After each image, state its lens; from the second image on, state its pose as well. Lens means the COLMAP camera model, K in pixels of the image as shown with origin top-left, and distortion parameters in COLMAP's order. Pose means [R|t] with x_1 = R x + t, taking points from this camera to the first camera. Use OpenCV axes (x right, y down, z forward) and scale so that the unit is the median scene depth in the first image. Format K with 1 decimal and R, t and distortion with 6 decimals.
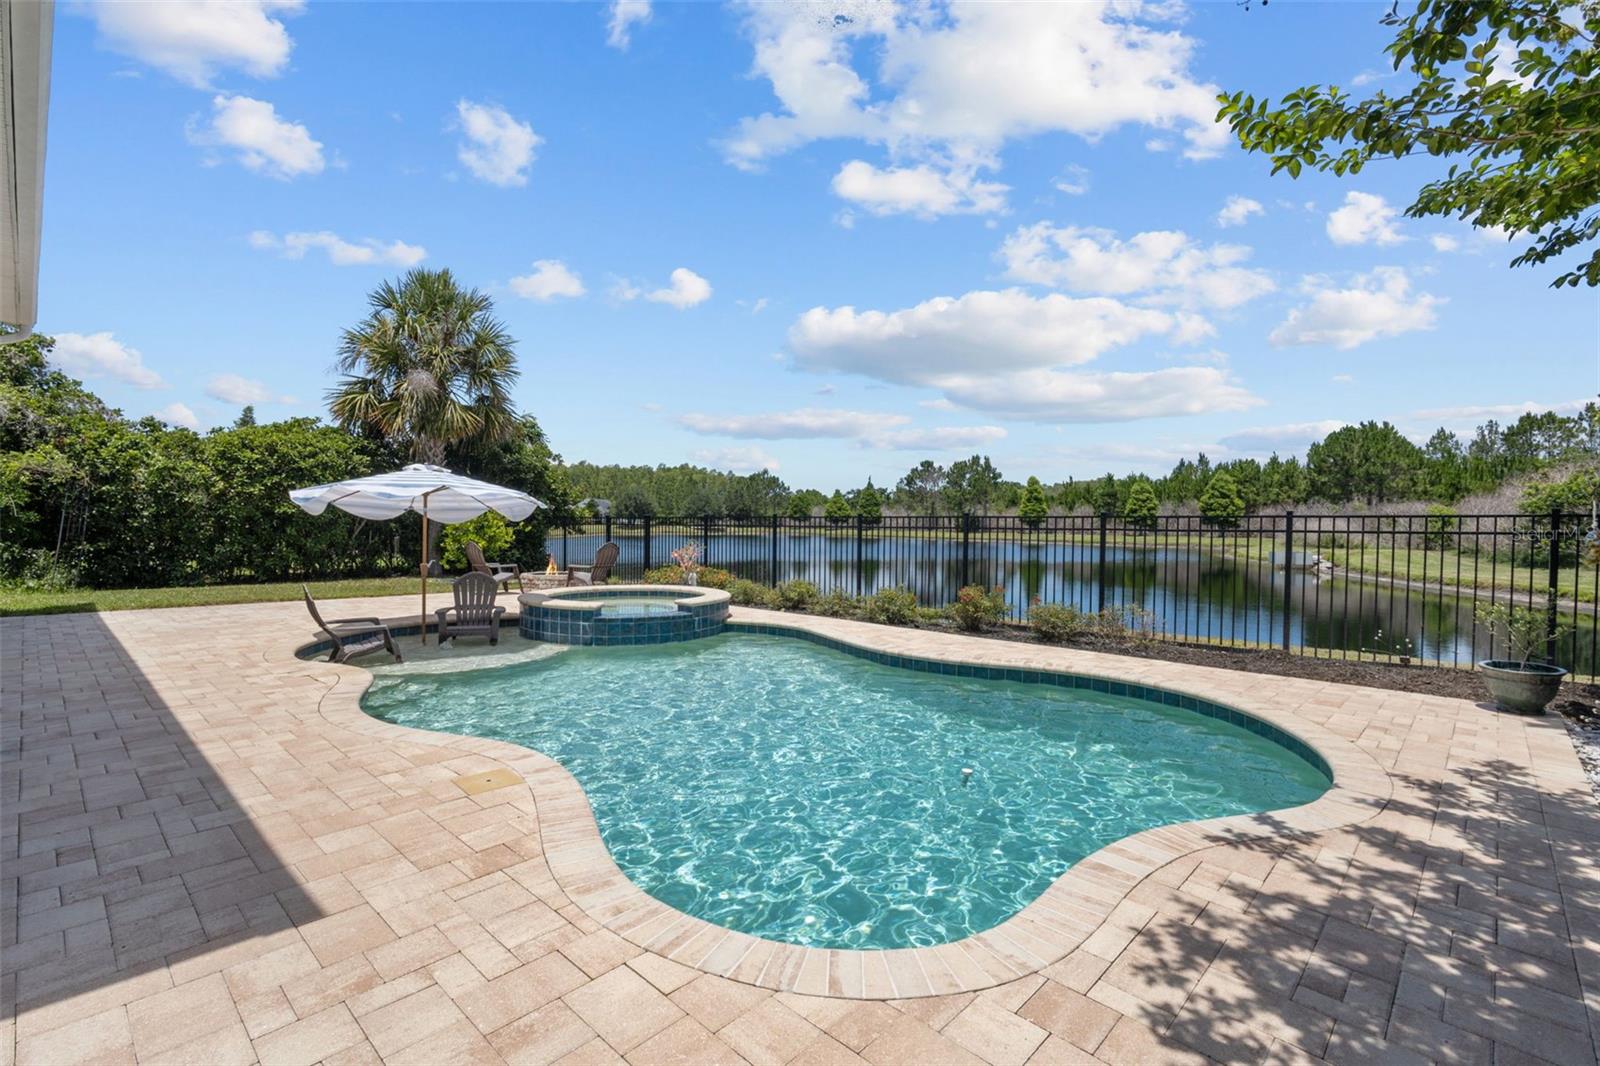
lens RADIAL K [[727.7, 0, 794.7], [0, 727.7, 525.5], [0, 0, 1]] dist [0.000849, 0.000171]
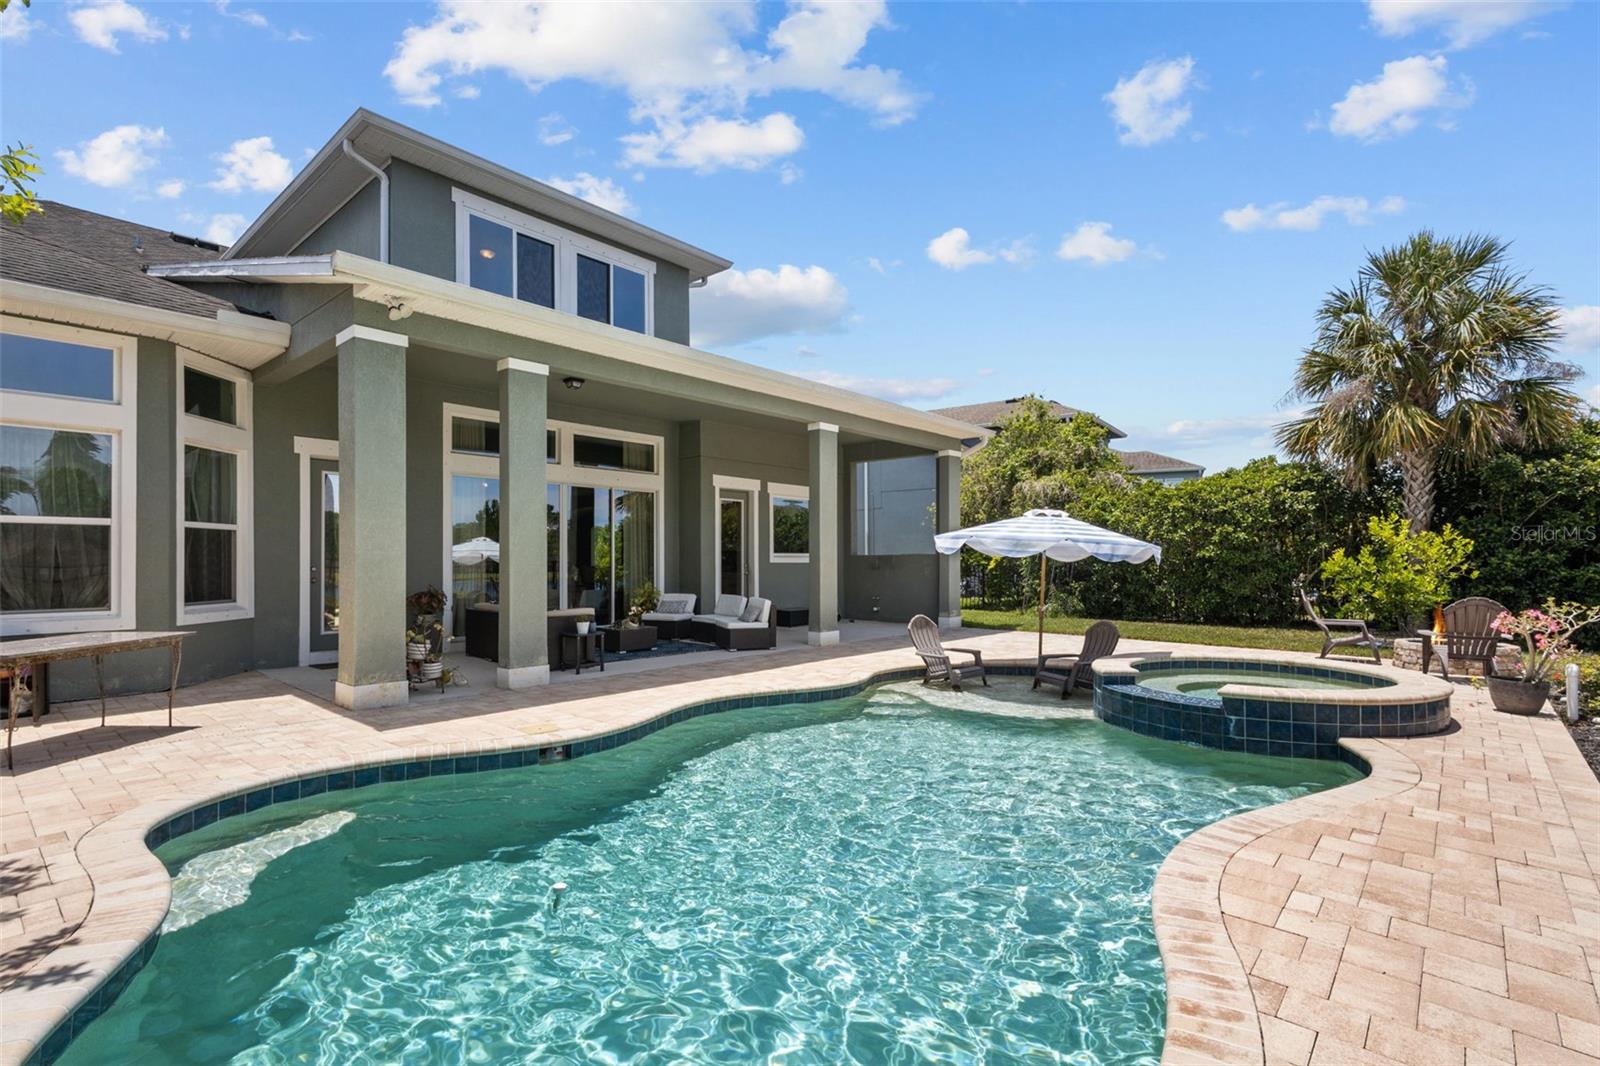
lens RADIAL K [[745.4, 0, 800.0], [0, 745.4, 533.0], [0, 0, 1]] dist [0.001024, -0.000015]
pose [[0.037582, -0.038157, -0.998565, 0.483276], [-0.002465, 0.999264, -0.038276, -0.014730], [0.999291, 0.003900, 0.037460, 0.579290]]
